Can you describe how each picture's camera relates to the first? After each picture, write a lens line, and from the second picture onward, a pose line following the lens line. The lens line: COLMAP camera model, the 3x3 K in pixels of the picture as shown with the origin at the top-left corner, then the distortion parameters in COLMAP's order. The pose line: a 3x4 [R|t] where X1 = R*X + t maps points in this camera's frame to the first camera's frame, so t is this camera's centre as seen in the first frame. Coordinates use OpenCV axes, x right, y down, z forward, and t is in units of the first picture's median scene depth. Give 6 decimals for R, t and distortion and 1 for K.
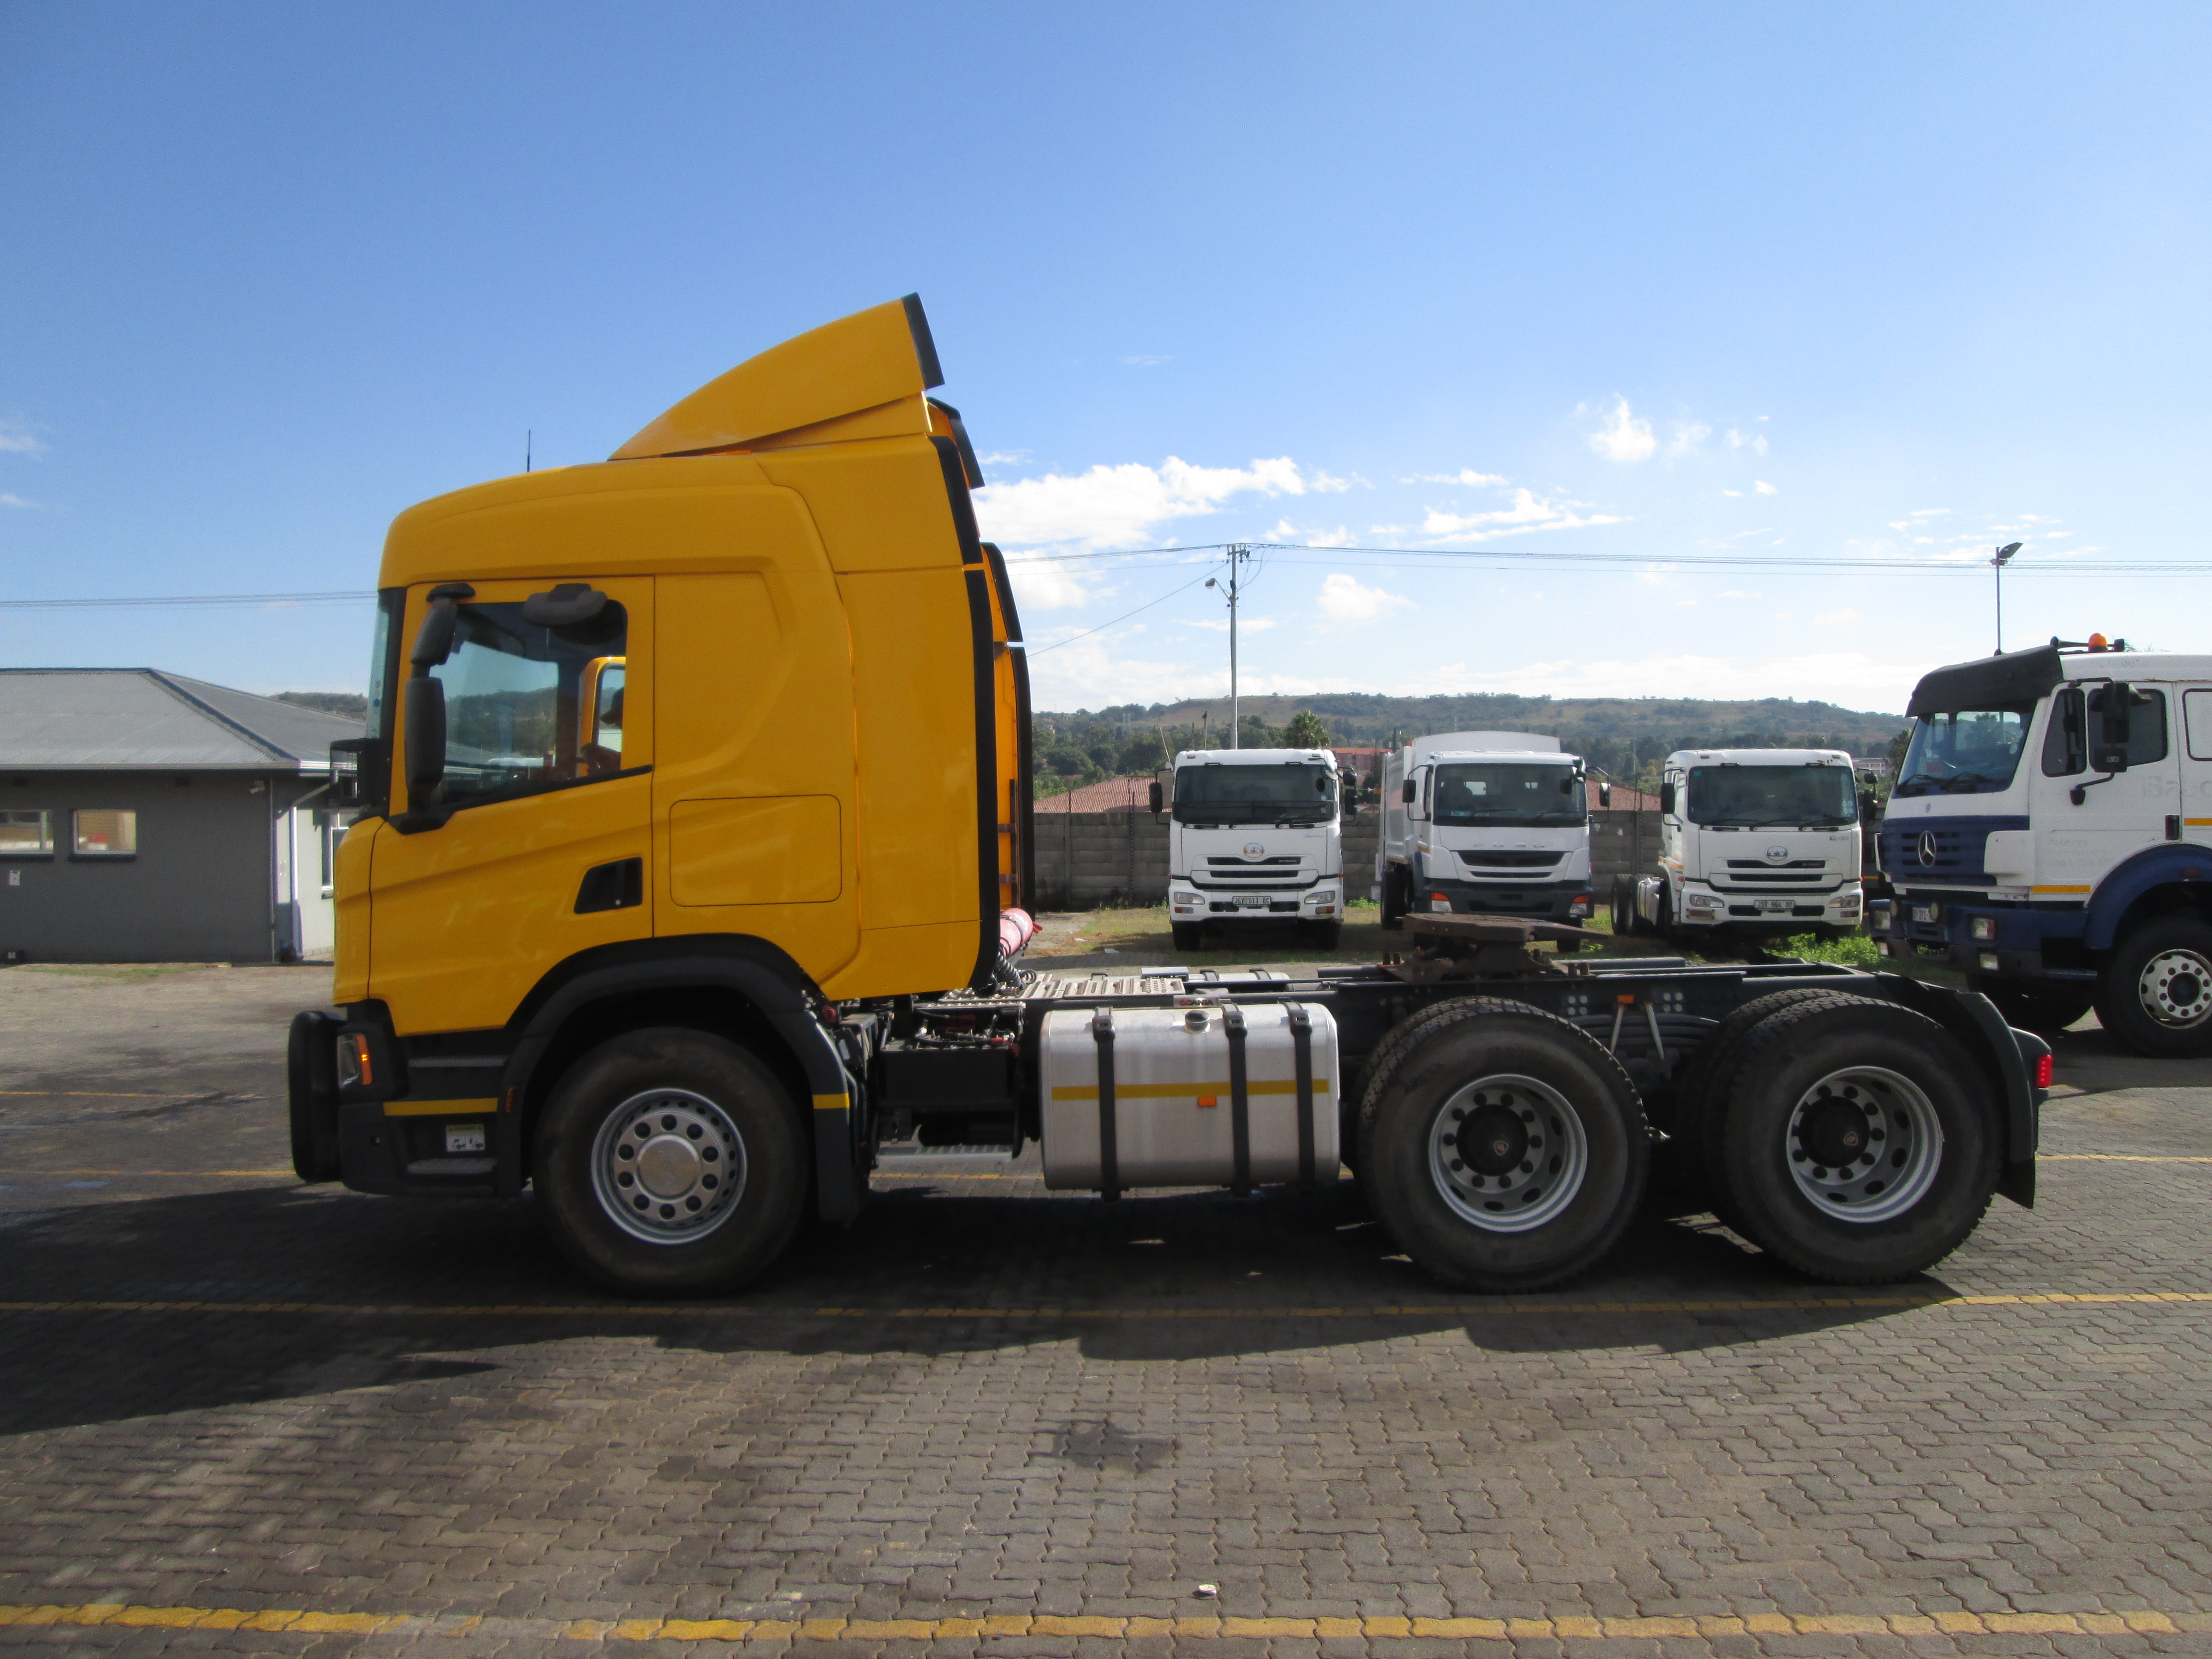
lens RADIAL K [[1759.6, 0, 1017.5], [0, 1759.6, 832.6], [0, 0, 1]] dist [-0.088618, 0.015806]
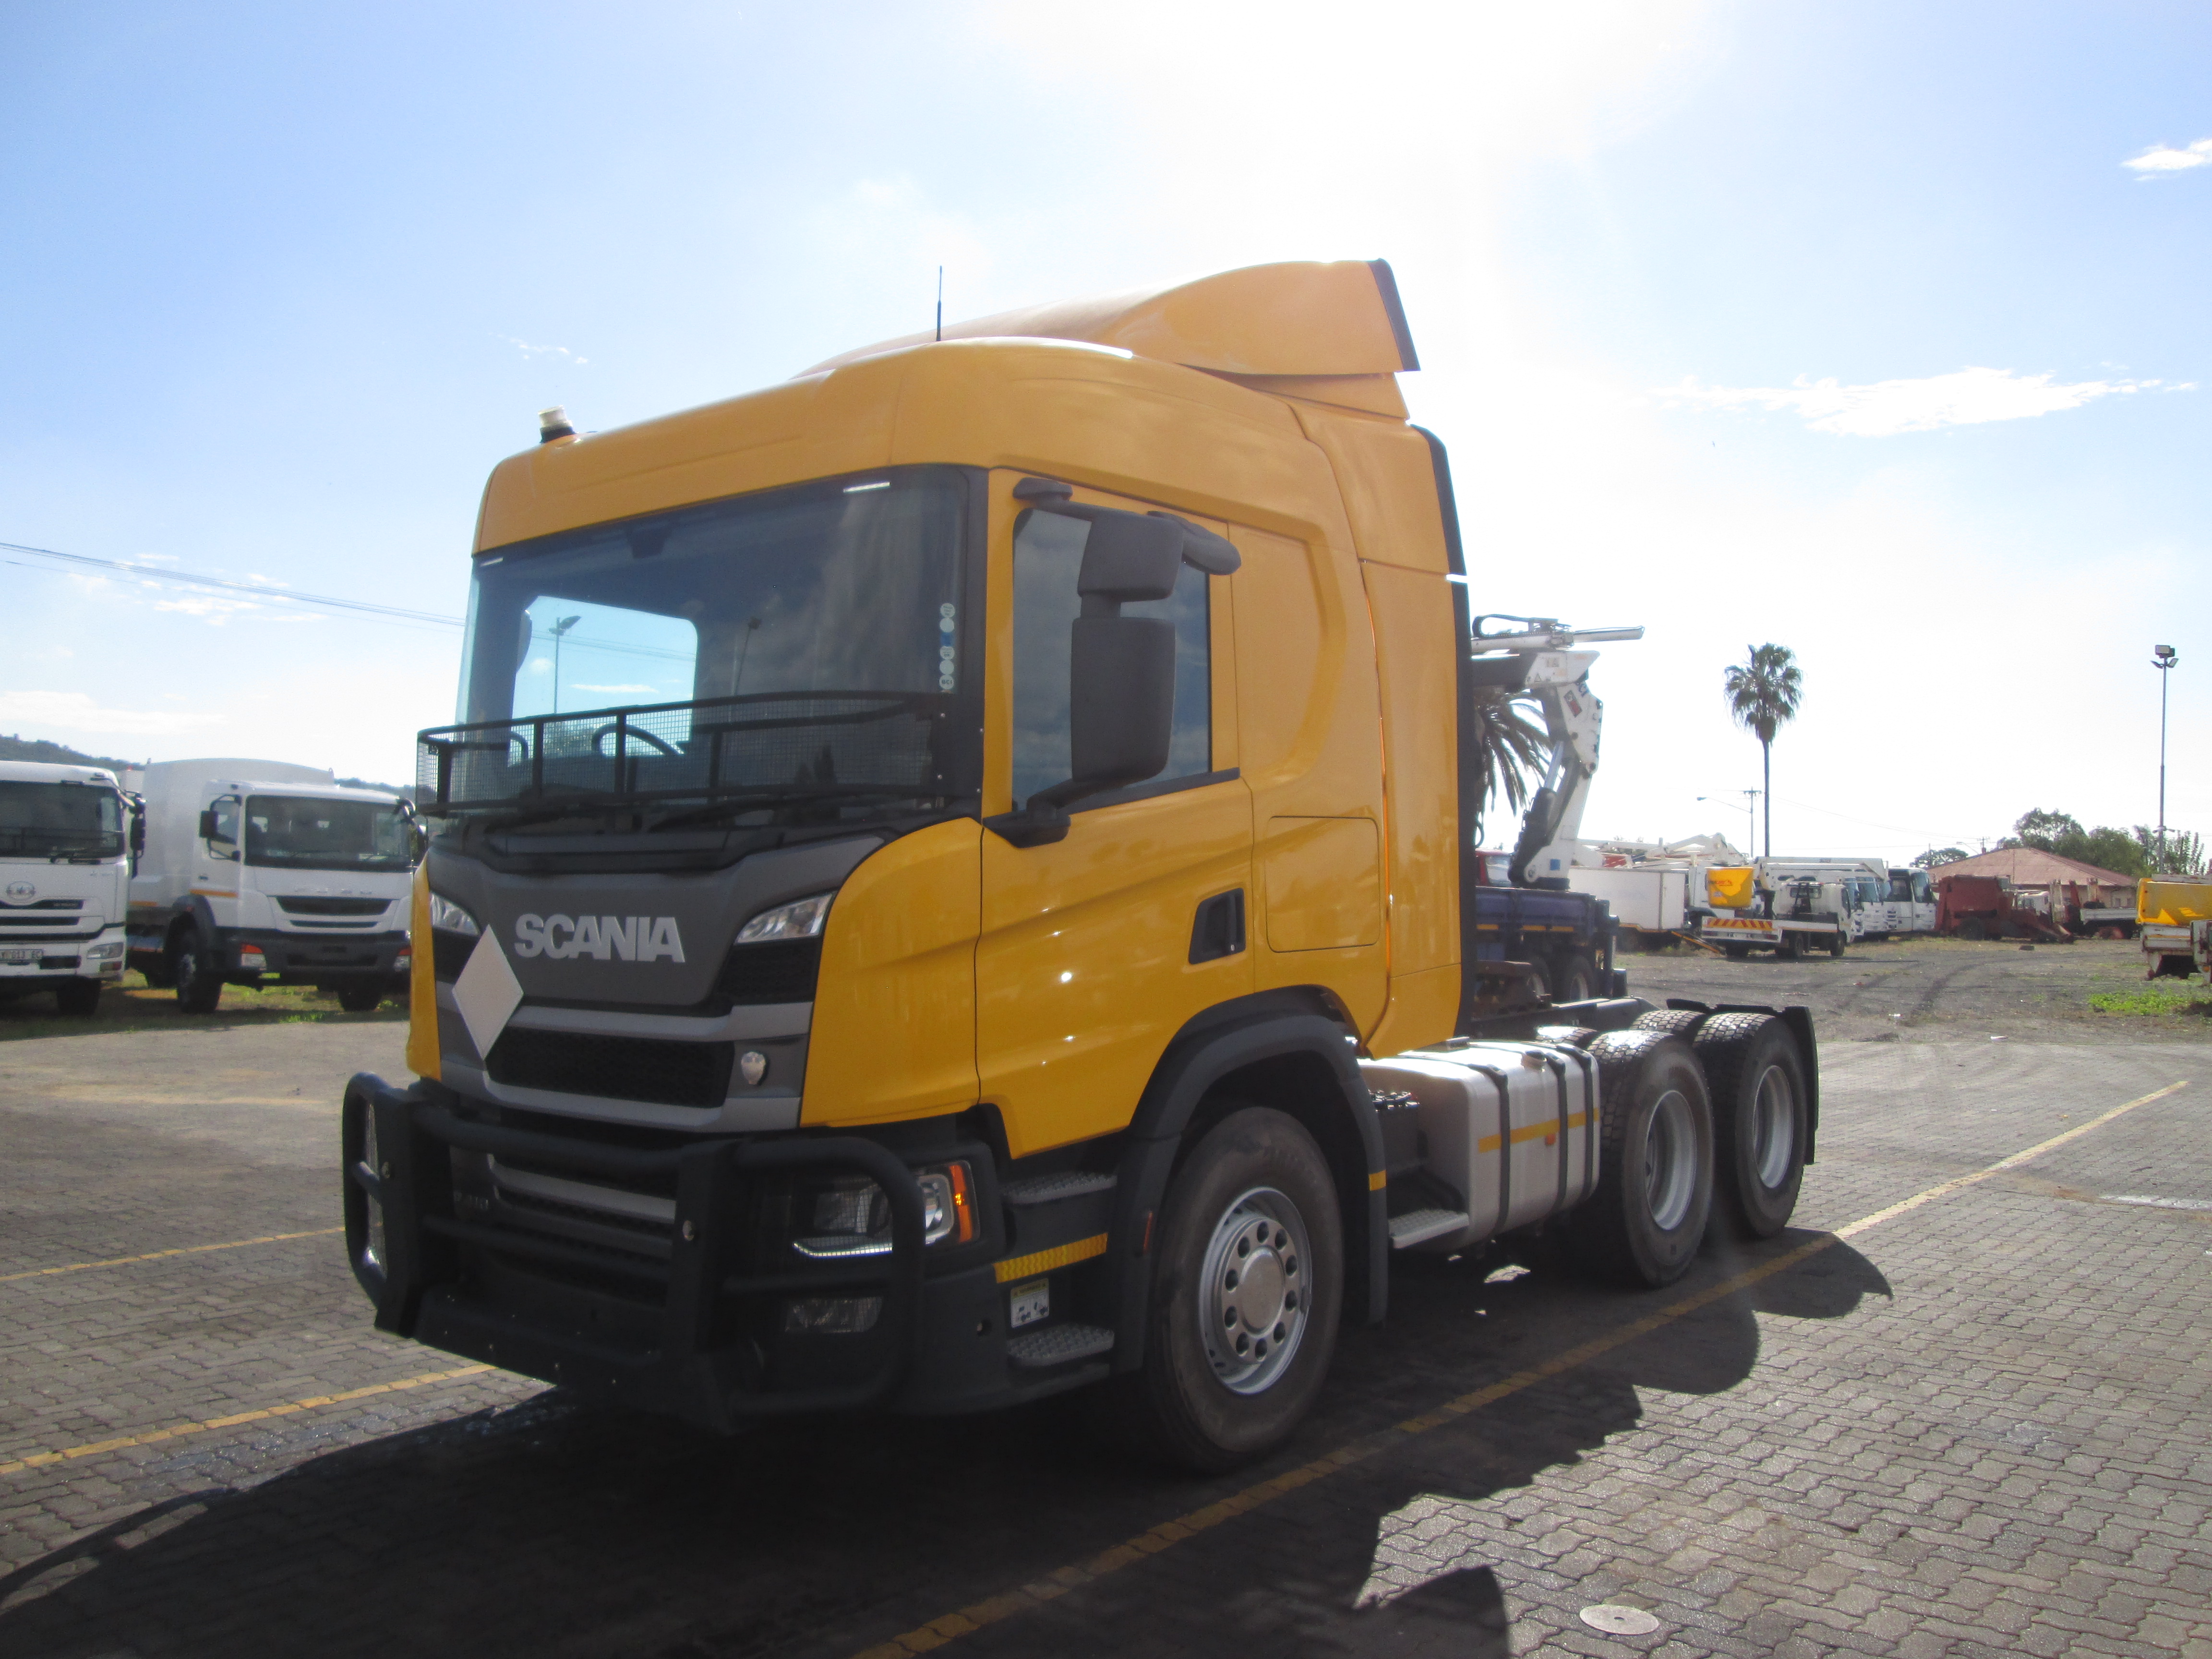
lens RADIAL K [[1824.8, 0, 1106.0], [0, 1824.8, 829.5], [0, 0, 1]] dist [-0.045398, -0.005034]
pose [[0.610684, 0.043332, 0.790688, -0.437965], [-0.019677, 0.999024, -0.039552, 0.010433], [-0.791630, 0.008596, 0.610941, 0.277797]]
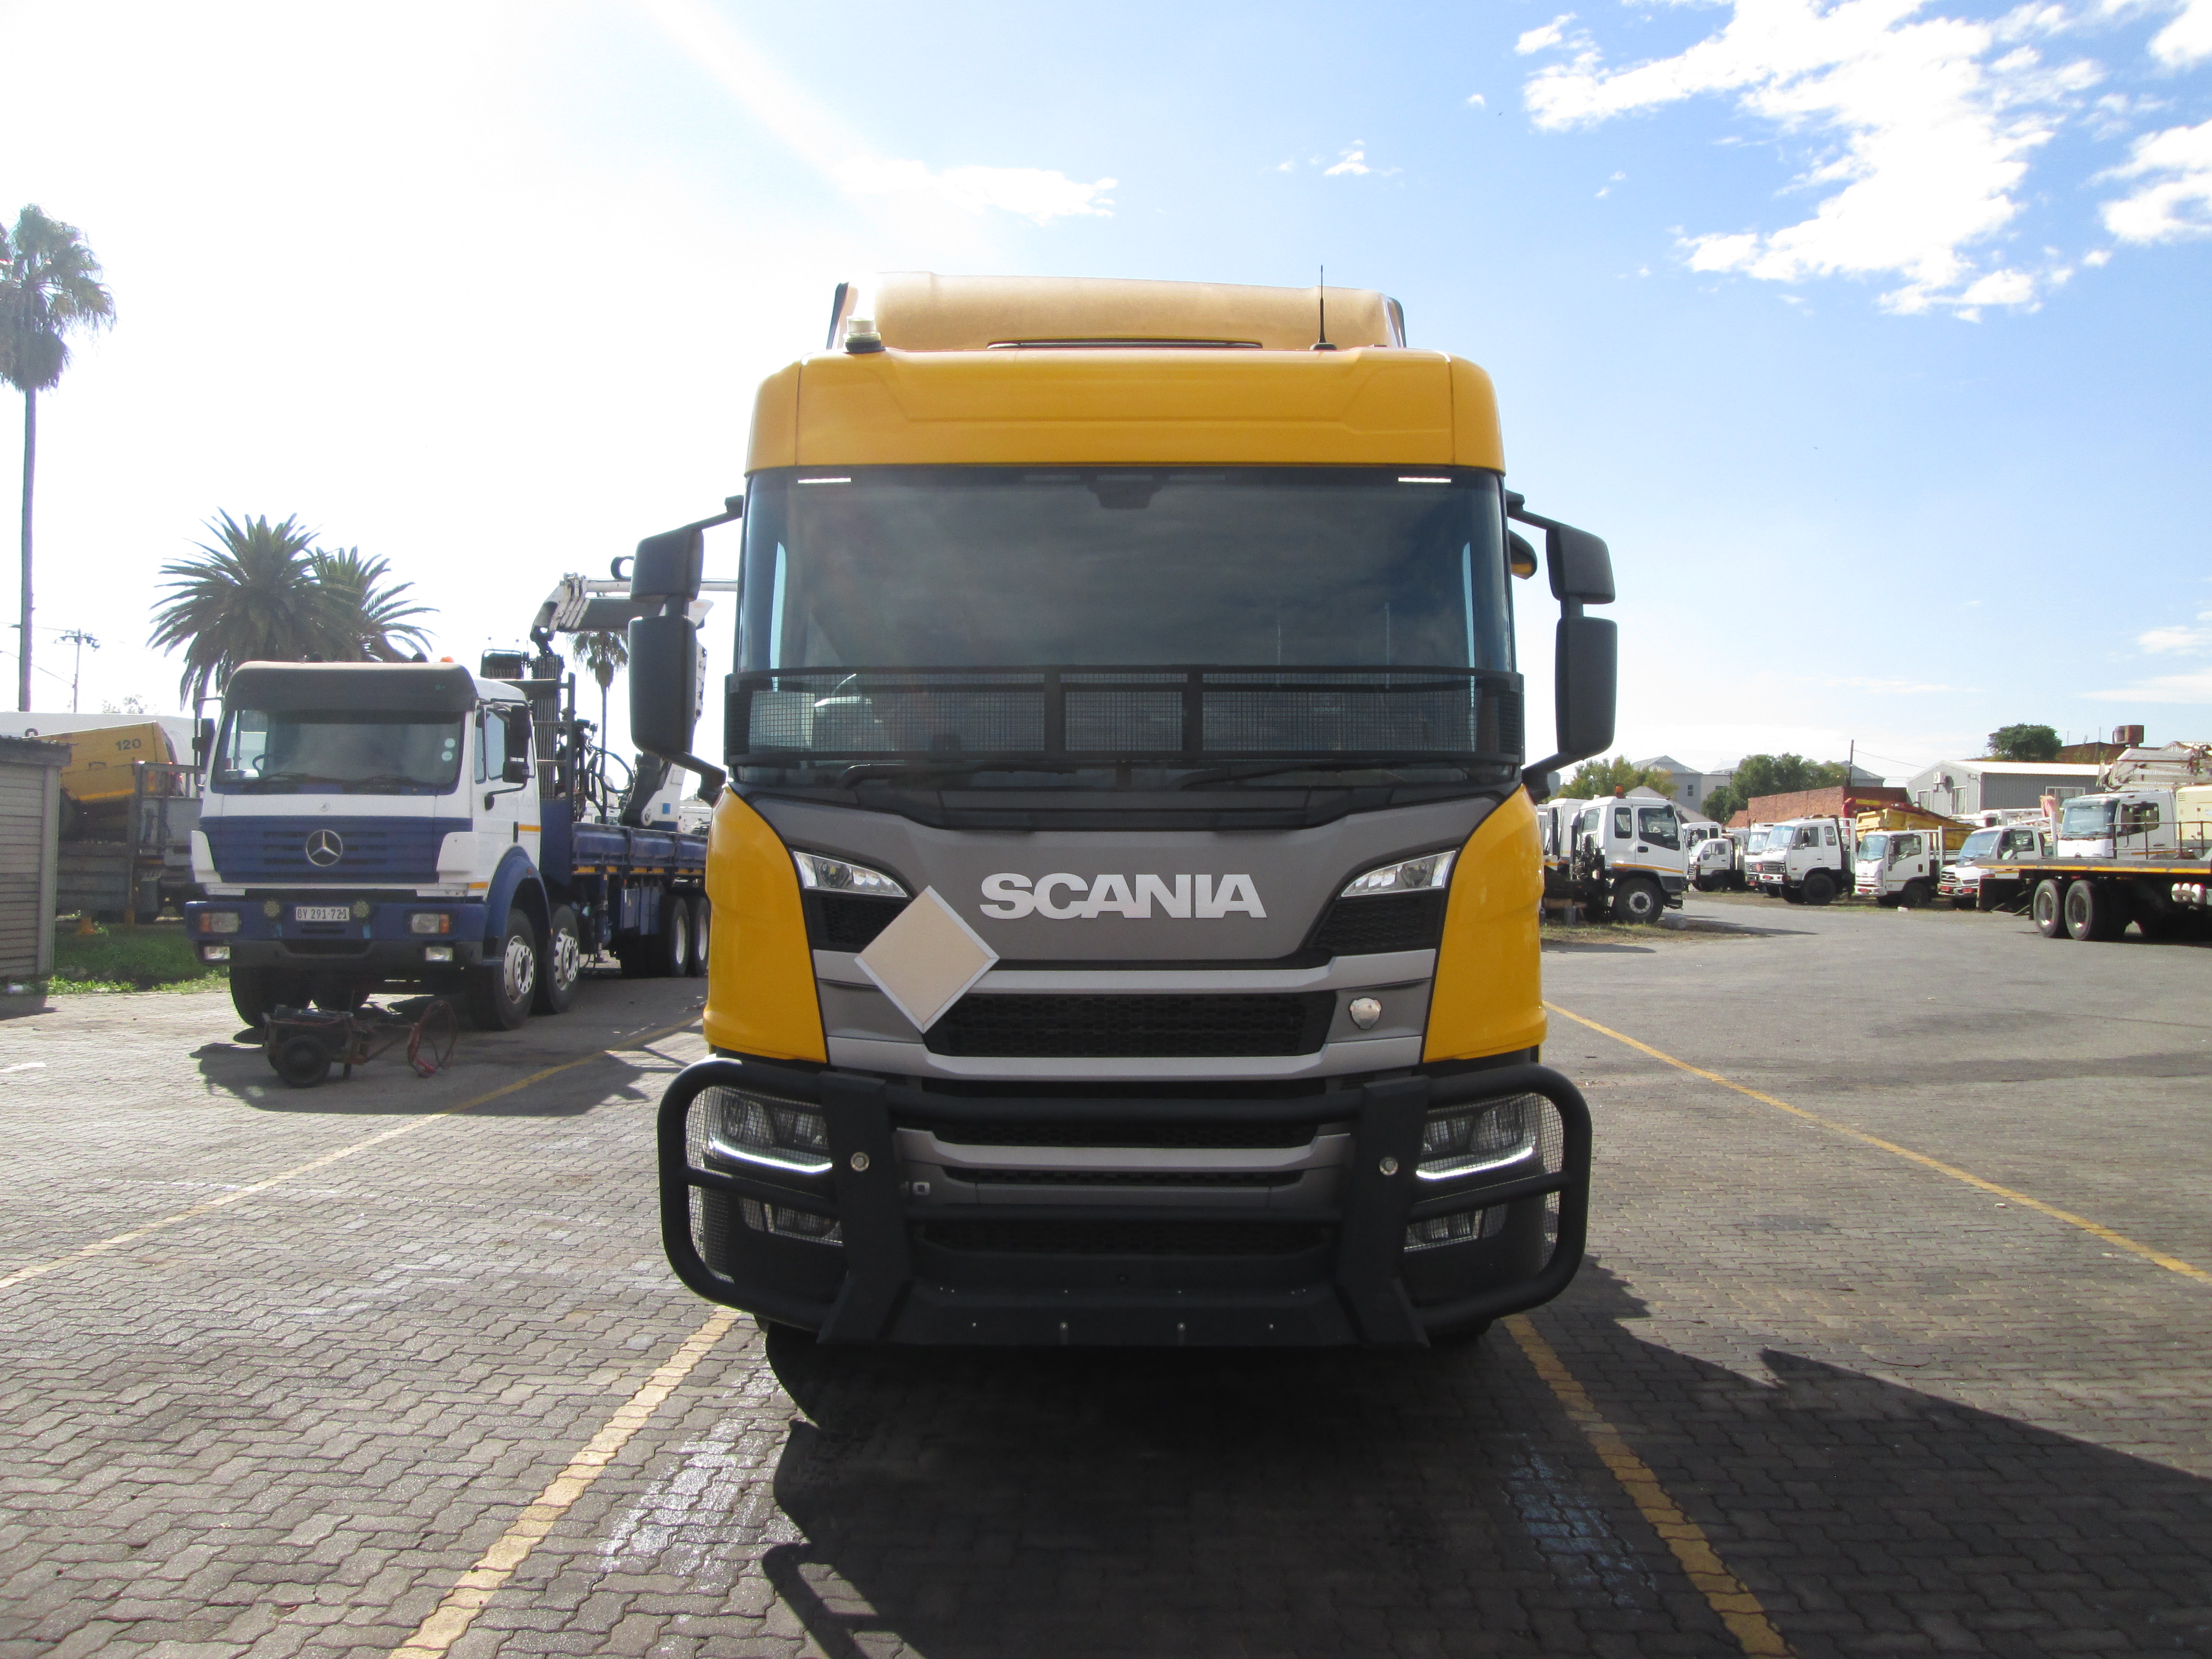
lens RADIAL K [[1824.8, 0, 1106.0], [0, 1824.8, 829.5], [0, 0, 1]] dist [-0.045398, -0.005034]
pose [[-0.002613, 0.016584, 0.999859, -0.574295], [-0.009747, 0.999815, -0.016608, 0.012600], [-0.999949, -0.009789, -0.002451, 0.592877]]
